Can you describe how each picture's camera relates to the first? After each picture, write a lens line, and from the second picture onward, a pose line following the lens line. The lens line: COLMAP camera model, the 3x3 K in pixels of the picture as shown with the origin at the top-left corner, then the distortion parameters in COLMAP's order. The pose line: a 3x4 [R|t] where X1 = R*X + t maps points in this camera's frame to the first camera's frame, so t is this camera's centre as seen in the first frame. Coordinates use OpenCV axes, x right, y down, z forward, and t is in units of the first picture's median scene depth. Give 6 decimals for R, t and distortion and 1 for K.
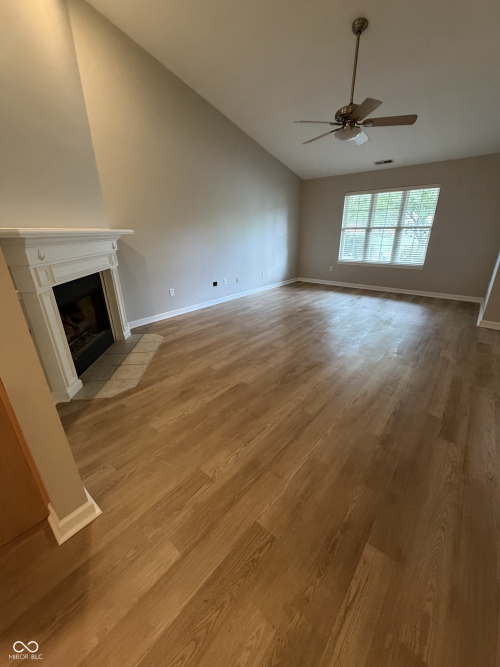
lens RADIAL K [[266.3, 0, 250.5], [0, 266.3, 330.7], [0, 0, 1]] dist [0.000719, 0.000766]
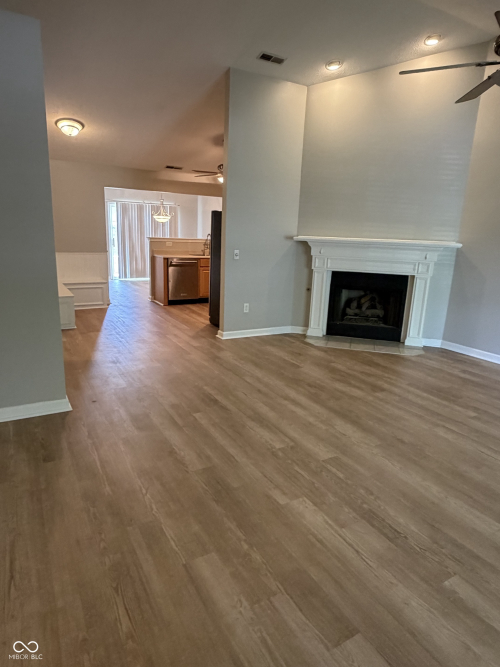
lens RADIAL K [[404.7, 0, 250.0], [0, 404.7, 333.5], [0, 0, 1]] dist [0.004066, 0.000920]
pose [[-0.333400, 0.230237, -0.914240, 1.276496], [-0.366965, 0.861557, 0.350793, -0.367571], [0.868436, 0.452448, -0.202754, 0.870617]]
